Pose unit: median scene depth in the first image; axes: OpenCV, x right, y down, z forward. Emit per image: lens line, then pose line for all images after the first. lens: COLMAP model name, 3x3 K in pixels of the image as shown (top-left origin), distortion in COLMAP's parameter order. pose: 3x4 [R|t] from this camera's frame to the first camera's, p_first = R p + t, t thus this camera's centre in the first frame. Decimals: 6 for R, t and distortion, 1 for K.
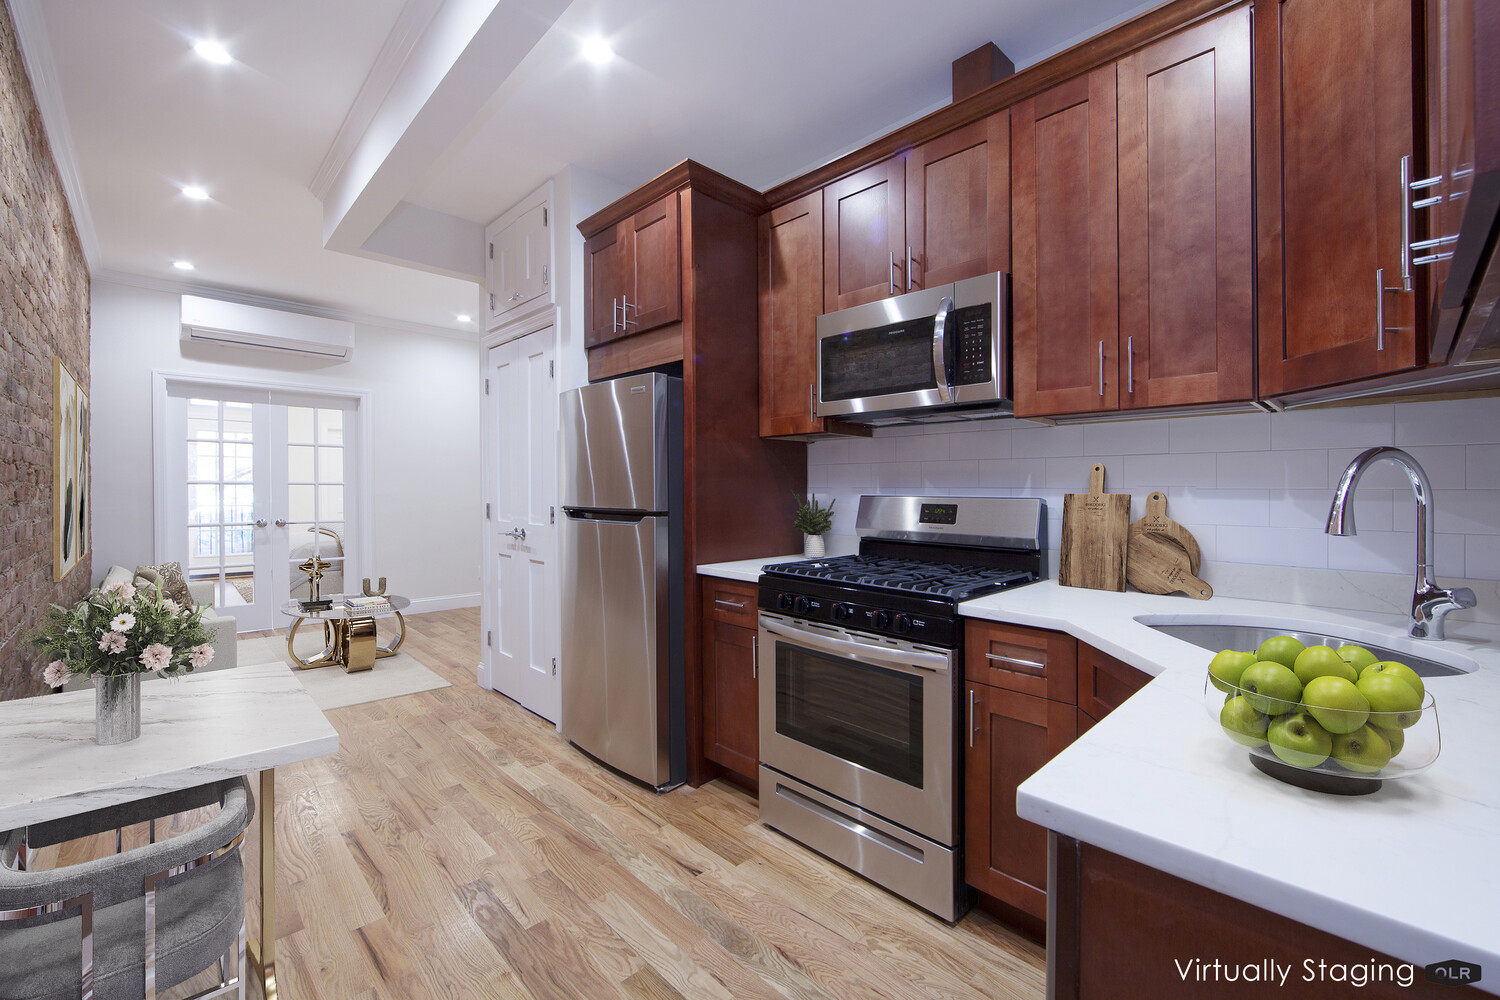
lens RADIAL K [[630.2, 0, 803.7], [0, 630.2, 503.8], [0, 0, 1]] dist [-0.018638, 0.000105]
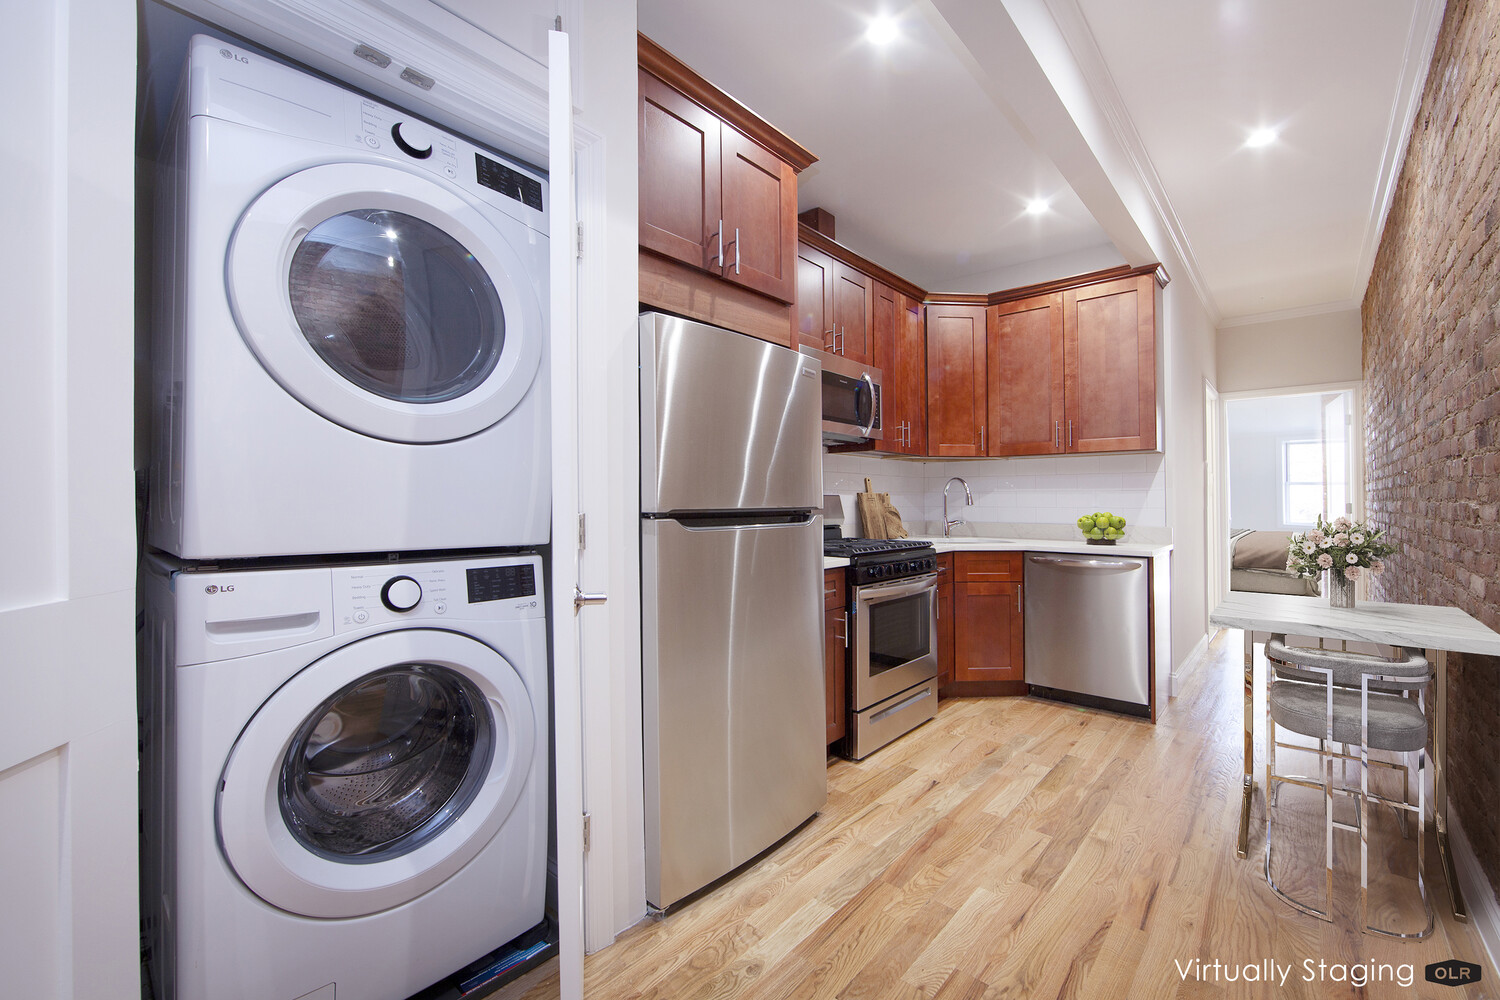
lens RADIAL K [[626.6, 0, 750.0], [0, 626.6, 500.0], [0, 0, 1]] dist [-0.016466, -0.000108]
pose [[-0.037372, 0.000207, 0.999301, -1.324981], [0.025633, 0.999671, 0.000752, -0.004398], [-0.998973, 0.025643, -0.037365, 1.300004]]
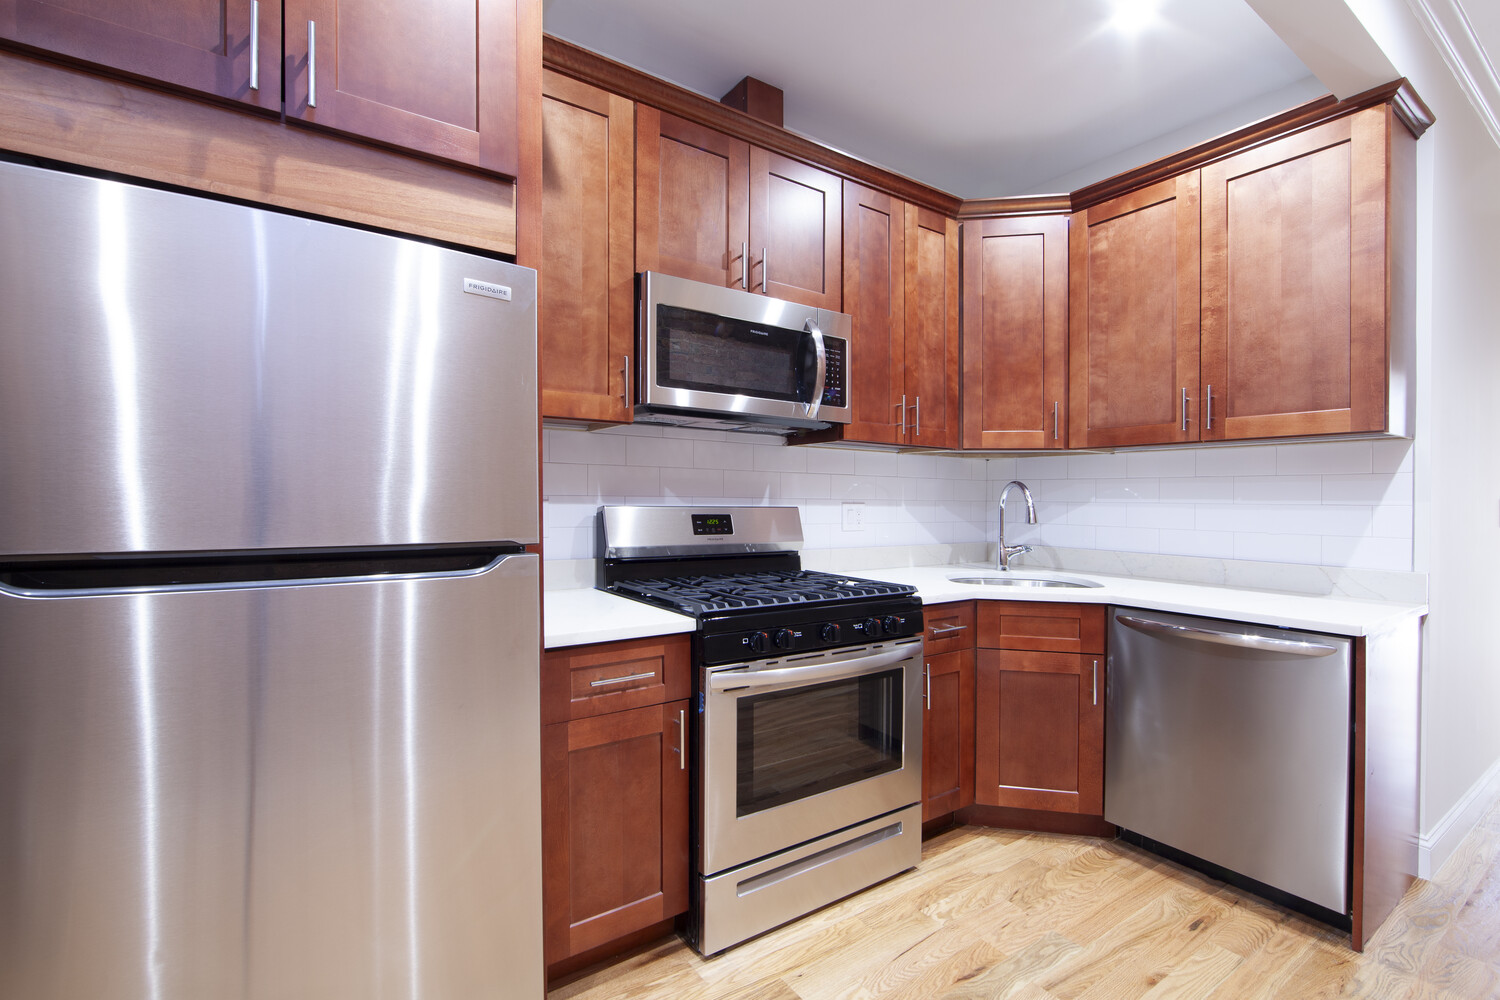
lens RADIAL K [[602.2, 0, 750.4], [0, 602.2, 505.6], [0, 0, 1]] dist [-0.013522, 0.000299]
pose [[0.257265, -0.010605, 0.966283, -0.749645], [0.011680, 0.999901, 0.007864, -0.022034], [-0.966270, 0.009263, 0.257363, 0.803855]]
